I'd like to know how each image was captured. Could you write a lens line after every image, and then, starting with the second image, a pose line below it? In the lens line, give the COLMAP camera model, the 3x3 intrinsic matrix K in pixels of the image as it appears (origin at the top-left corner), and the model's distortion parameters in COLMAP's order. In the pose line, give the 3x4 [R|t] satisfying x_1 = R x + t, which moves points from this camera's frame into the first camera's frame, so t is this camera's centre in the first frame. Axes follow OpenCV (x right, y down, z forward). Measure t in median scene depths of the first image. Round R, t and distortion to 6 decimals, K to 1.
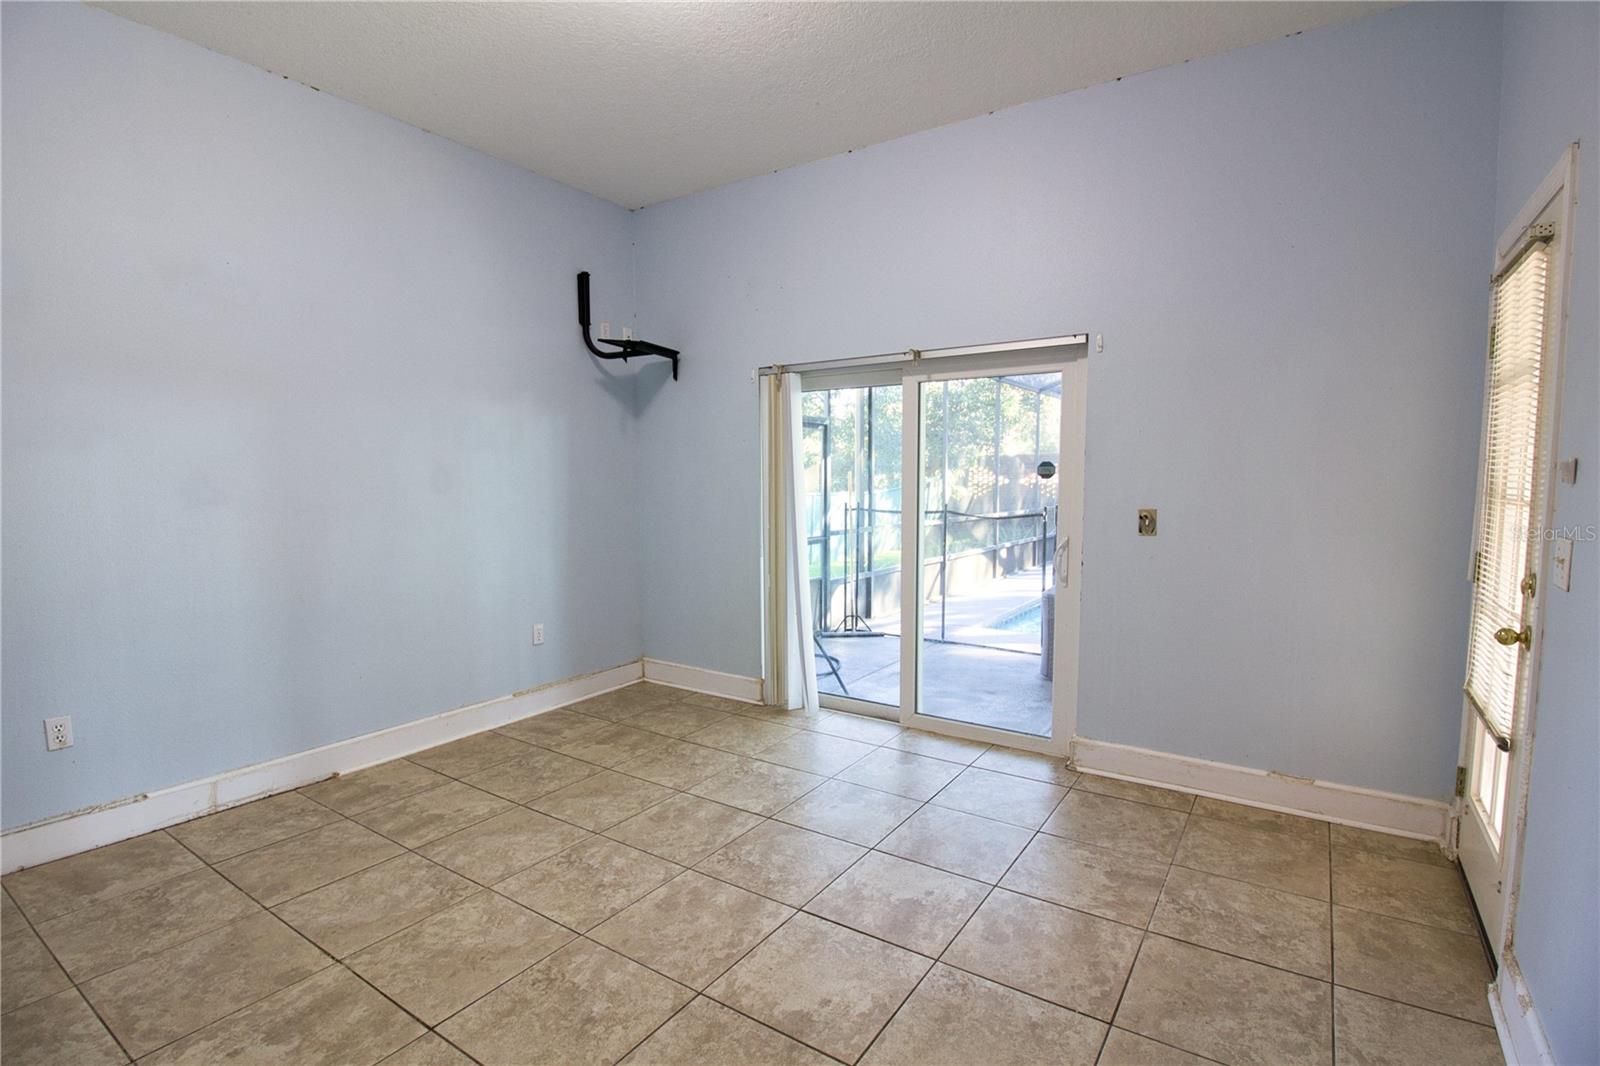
lens RADIAL K [[756.3, 0, 802.5], [0, 756.3, 554.3], [0, 0, 1]] dist [-0.000193, -0.011786]
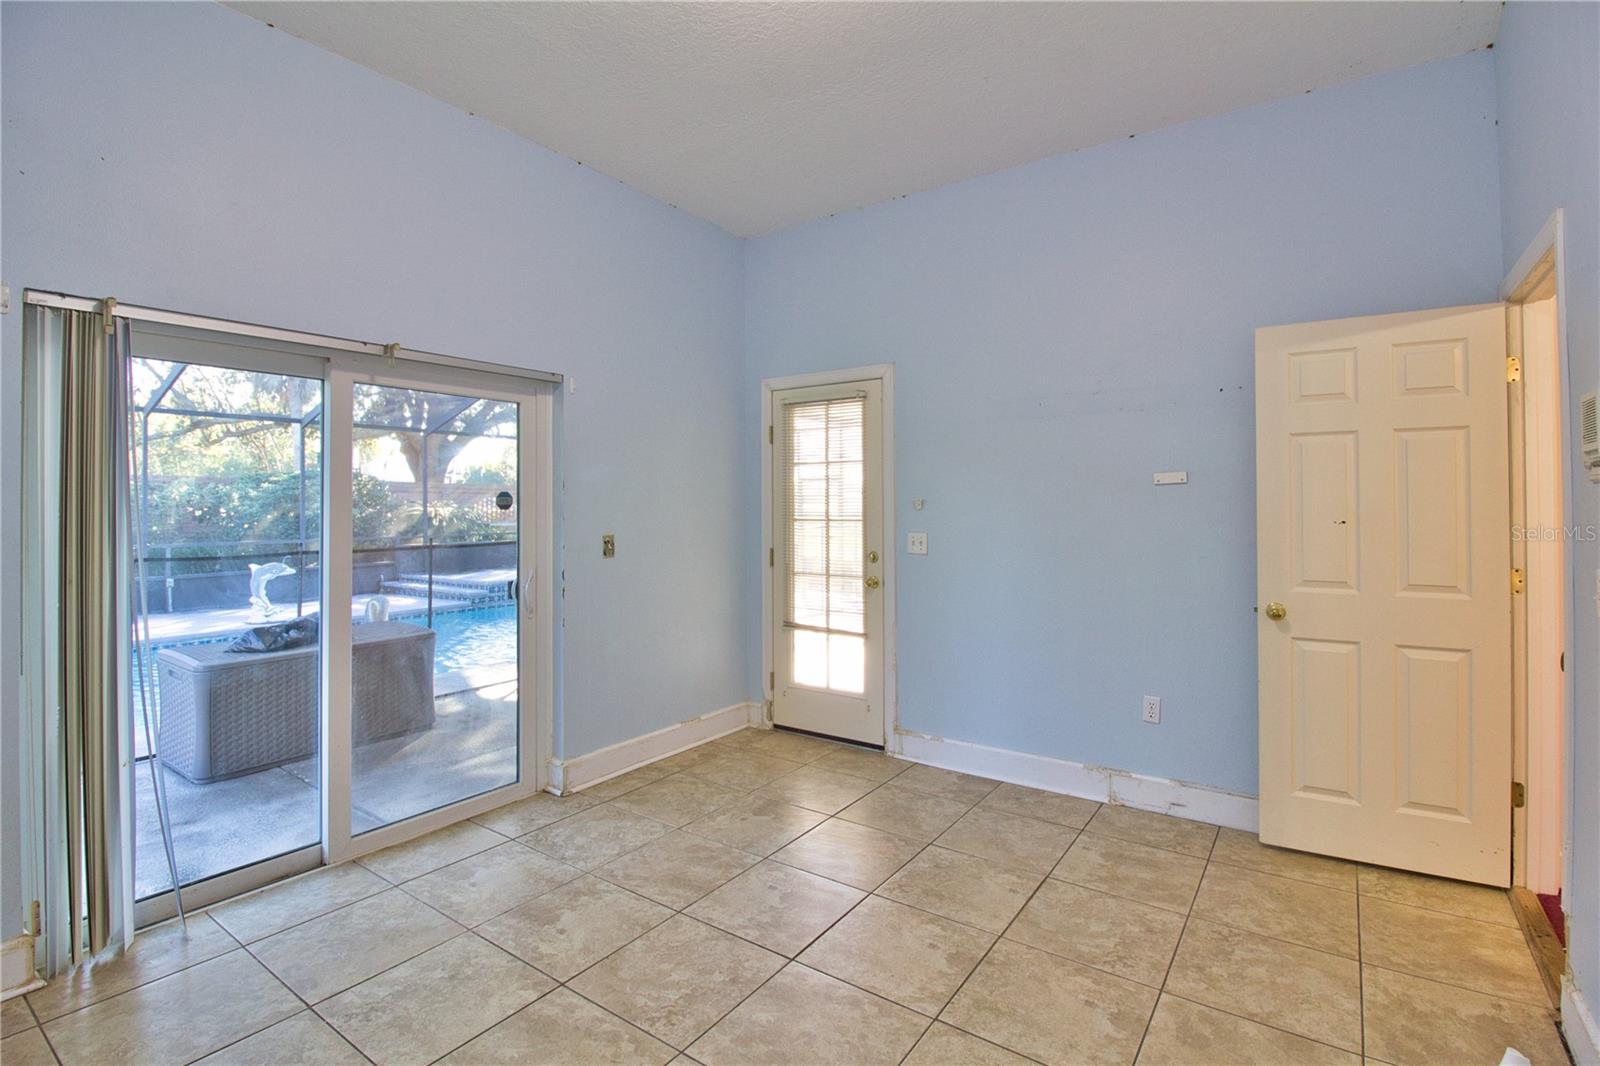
lens RADIAL K [[760.0, 0, 810.3], [0, 760.0, 504.9], [0, 0, 1]] dist [0.001529, -0.012663]
pose [[0.018718, 0.003865, 0.999817, -0.735880], [0.104757, 0.994481, -0.005806, -0.069060], [-0.994322, 0.104846, 0.018210, 0.690737]]
